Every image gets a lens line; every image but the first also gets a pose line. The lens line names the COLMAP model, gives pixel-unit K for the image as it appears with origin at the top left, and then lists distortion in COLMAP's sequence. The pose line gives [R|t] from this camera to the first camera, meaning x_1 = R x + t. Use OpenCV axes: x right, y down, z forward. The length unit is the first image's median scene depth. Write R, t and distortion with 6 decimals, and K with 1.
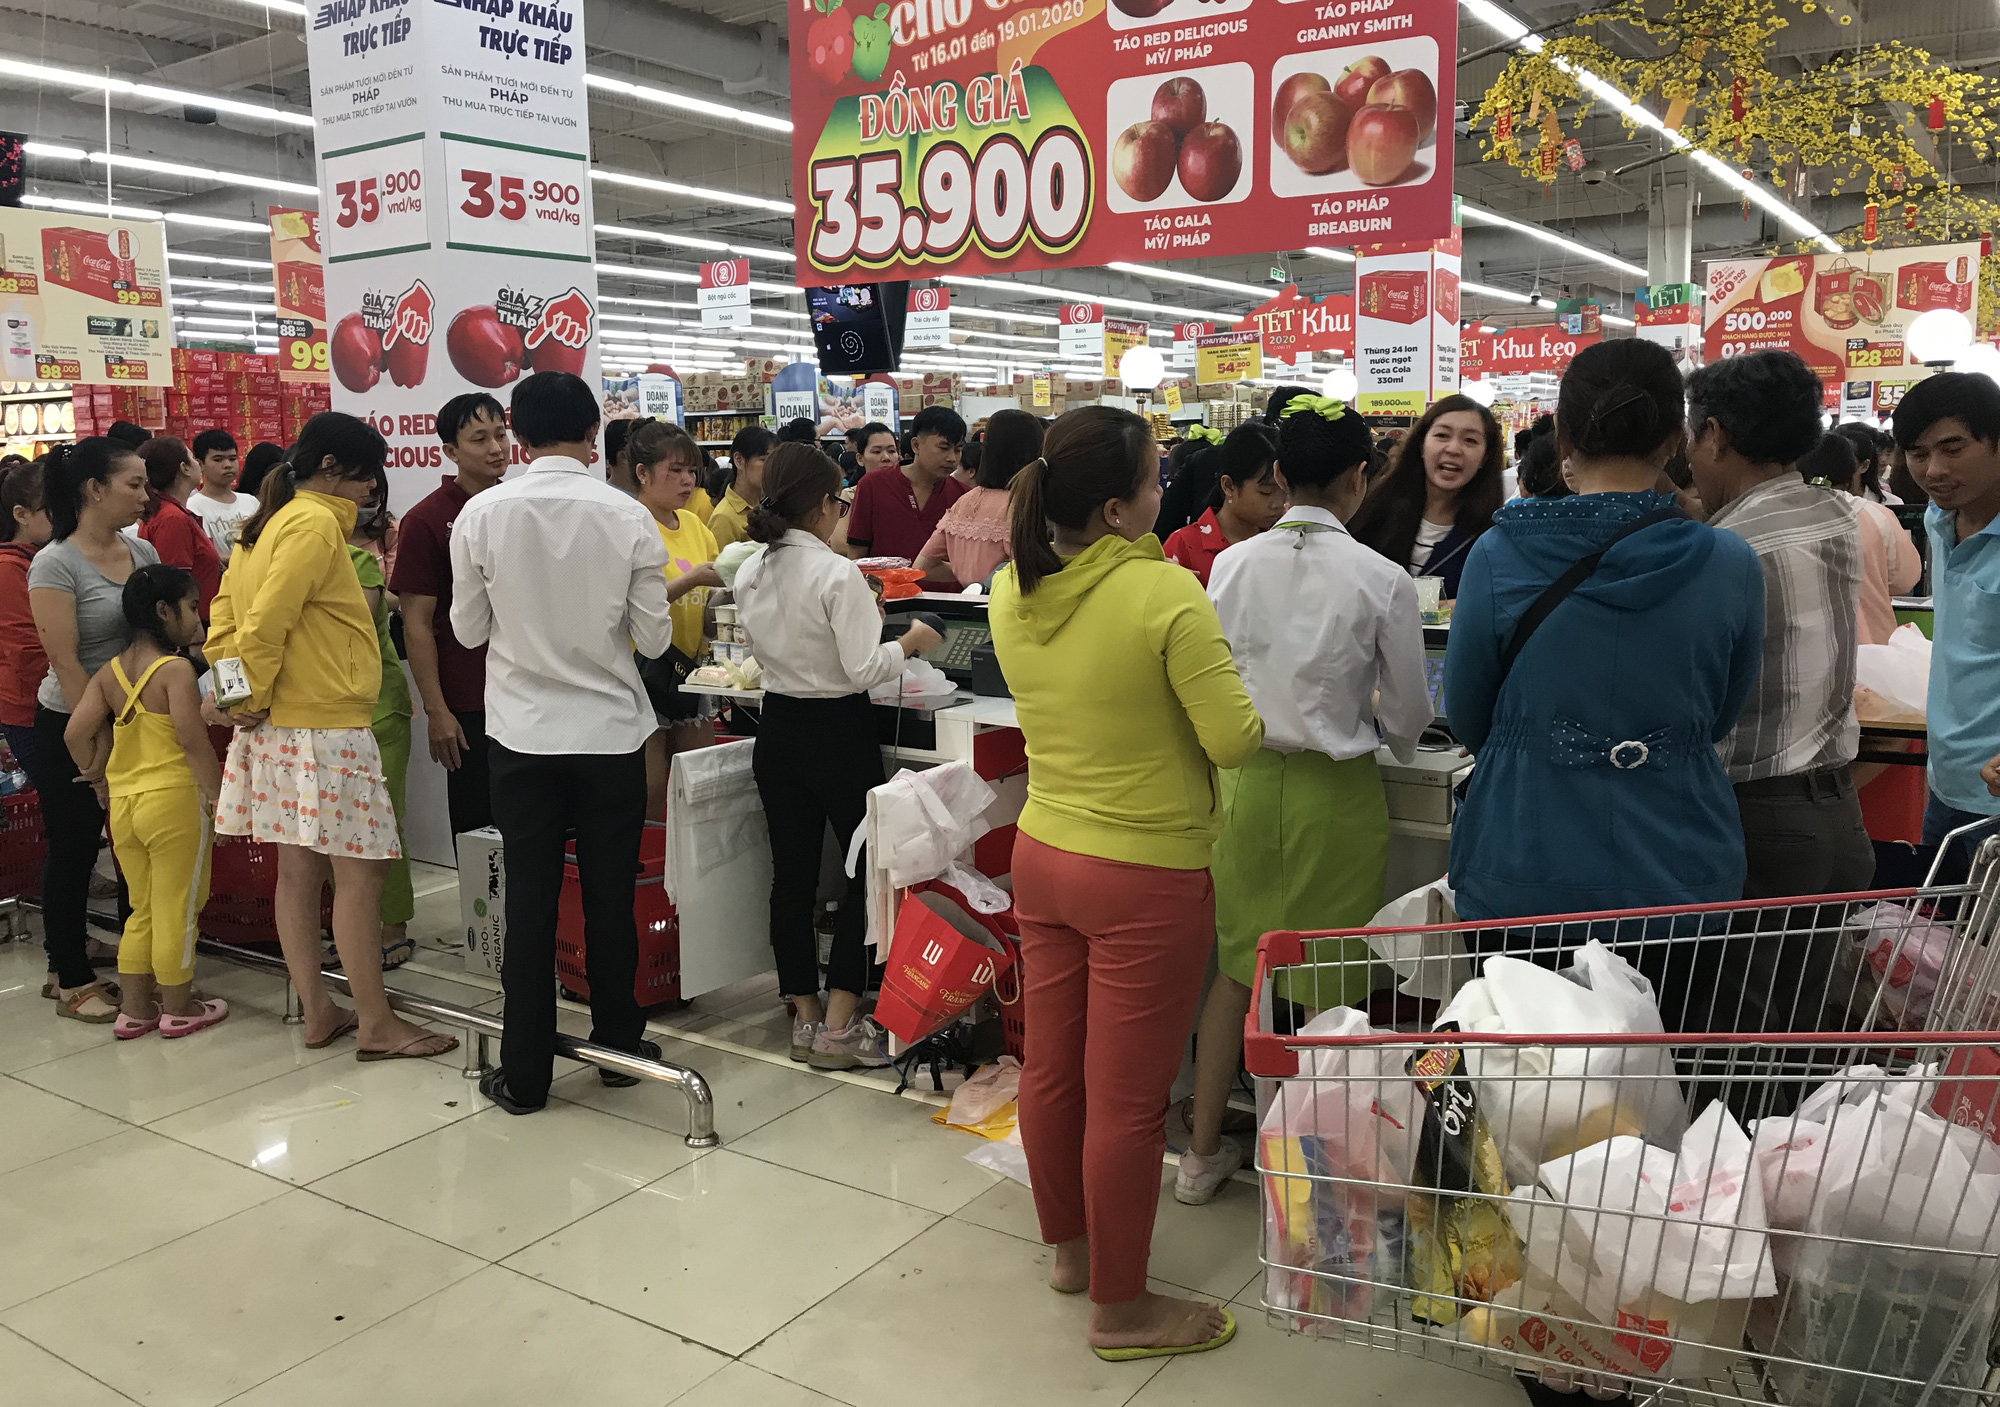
lens RADIAL K [[1629.3, 0, 1000.0], [0, 1629.3, 703.5], [0, 0, 1]] dist [-0.002220, -0.001065]
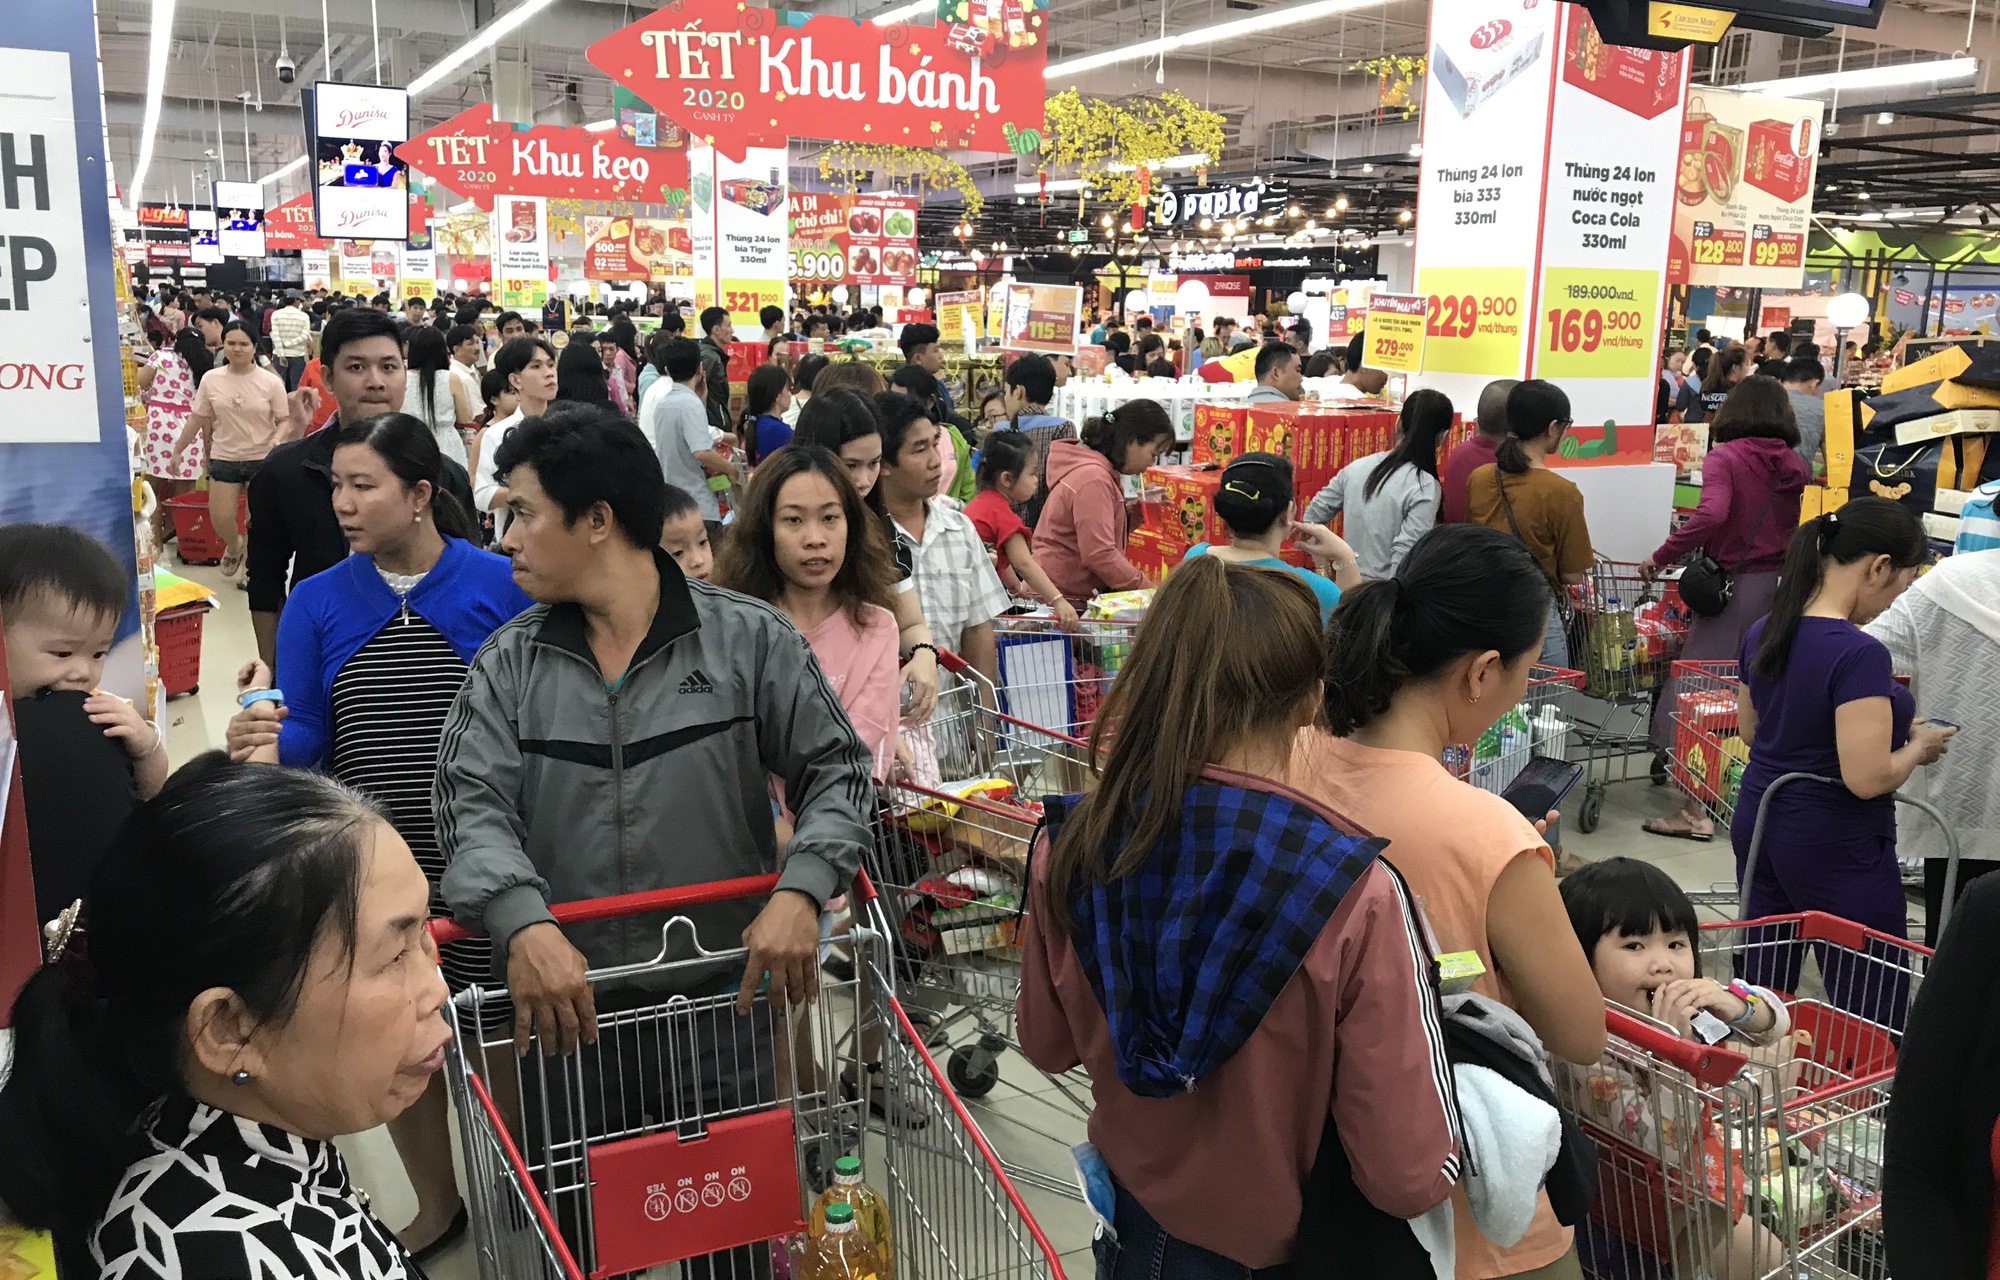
lens RADIAL K [[1665.5, 0, 1000.0], [0, 1665.5, 640.0], [0, 0, 1]] dist [0.000453, 0.001985]
pose [[0.486709, -0.143703, 0.861663, -0.245265], [0.096437, 0.989187, 0.110498, -0.155382], [-0.868224, 0.029316, 0.495305, 0.911326]]
